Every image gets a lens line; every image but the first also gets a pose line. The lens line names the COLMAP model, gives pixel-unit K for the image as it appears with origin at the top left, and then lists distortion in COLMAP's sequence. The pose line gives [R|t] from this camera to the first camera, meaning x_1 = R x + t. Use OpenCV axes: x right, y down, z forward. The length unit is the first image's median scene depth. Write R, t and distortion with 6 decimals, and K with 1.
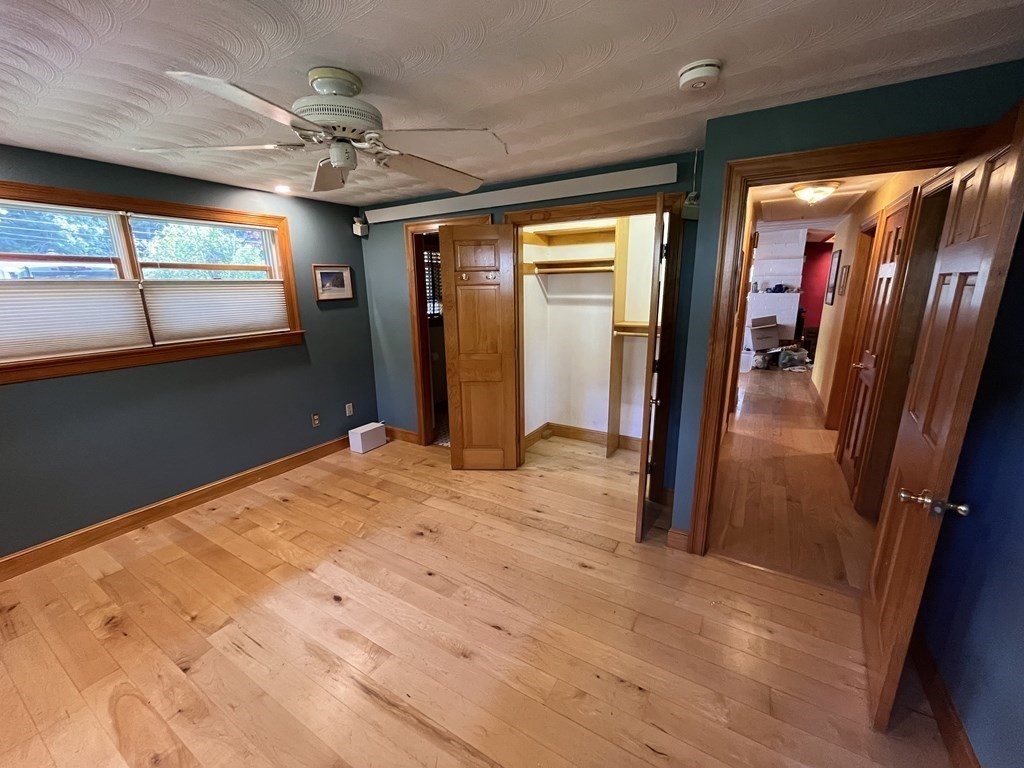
lens RADIAL K [[414.6, 0, 512.0], [0, 414.6, 384.0], [0, 0, 1]] dist [0.001144, 0.000006]
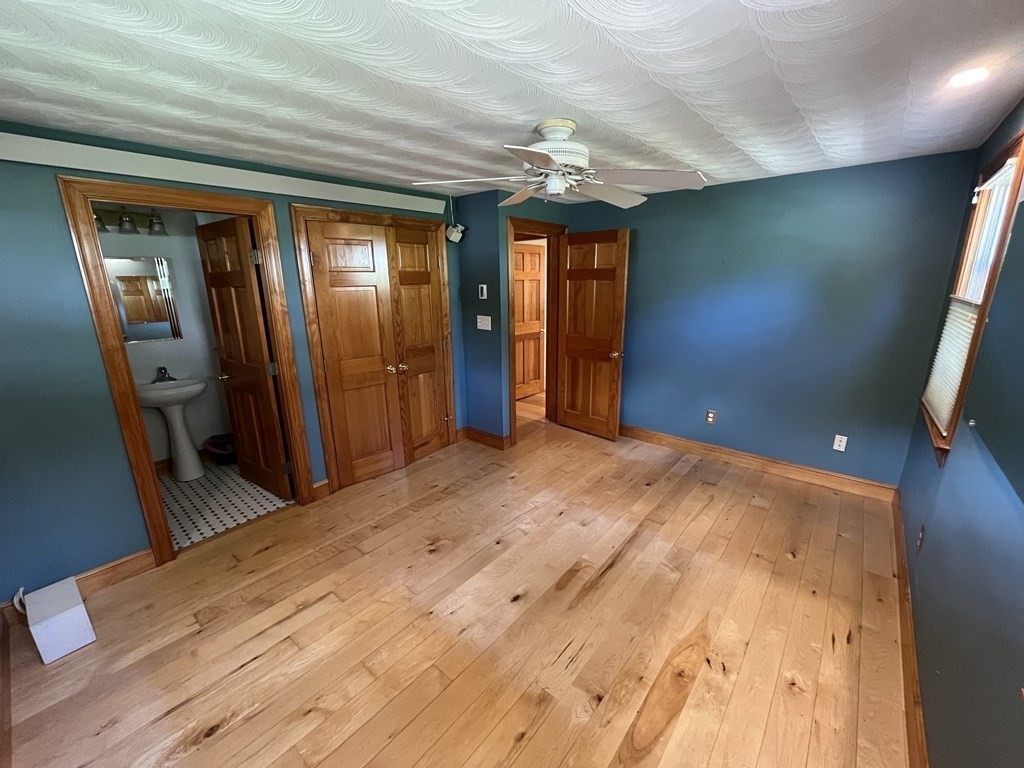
lens RADIAL K [[414.6, 0, 512.0], [0, 414.6, 384.0], [0, 0, 1]] dist [0.001144, 0.000006]
pose [[0.151303, -0.233797, 0.960441, -0.969103], [0.237679, 0.951726, 0.194233, -0.134127], [-0.959487, 0.198889, 0.199568, 0.540659]]
